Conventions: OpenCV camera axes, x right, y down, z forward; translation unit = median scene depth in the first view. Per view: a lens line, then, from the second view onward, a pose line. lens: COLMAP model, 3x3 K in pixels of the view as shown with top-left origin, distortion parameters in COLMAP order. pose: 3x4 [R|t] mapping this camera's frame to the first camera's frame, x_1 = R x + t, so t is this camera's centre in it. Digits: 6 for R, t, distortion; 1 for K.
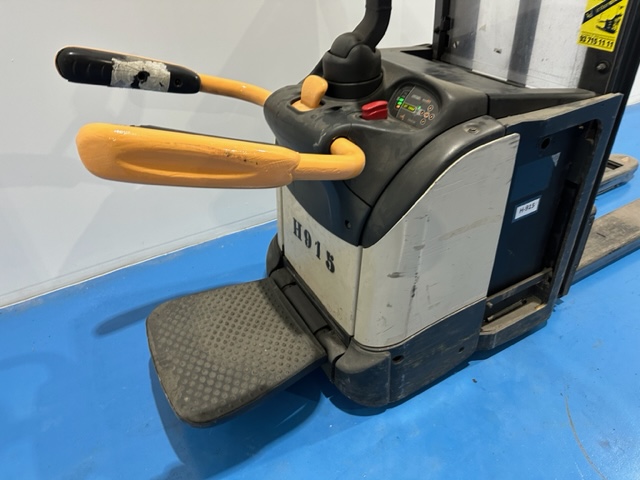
lens RADIAL K [[453.9, 0, 304.8], [0, 453.9, 241.3], [0, 0, 1]] dist [-0.000762, -0.004138]
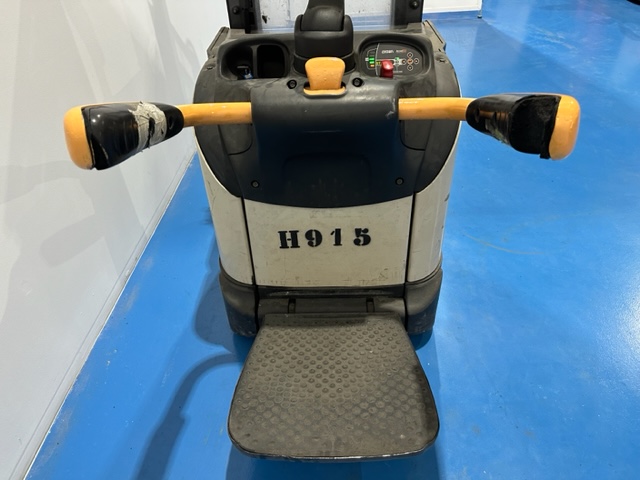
lens RADIAL K [[465.2, 0, 320.0], [0, 465.2, 240.0], [0, 0, 1]] dist [0.003607, -0.001299]
pose [[0.477407, -0.510287, 0.715325, -0.871614], [0.514074, 0.822428, 0.243598, -0.294860], [-0.712608, 0.251434, 0.654958, 0.475029]]
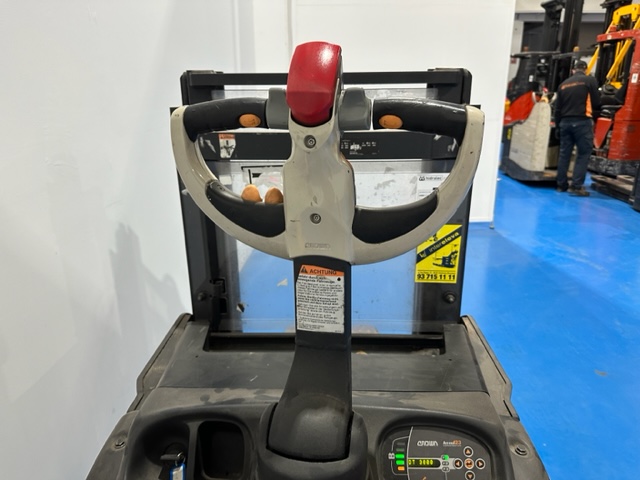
lens RADIAL K [[465.2, 0, 320.0], [0, 465.2, 240.0], [0, 0, 1]] dist [0.003607, -0.001299]
pose [[0.497611, -0.223010, 0.838242, -0.299986], [0.490126, 0.869611, -0.059602, -0.585226], [-0.715653, 0.440503, 0.542031, 0.620319]]
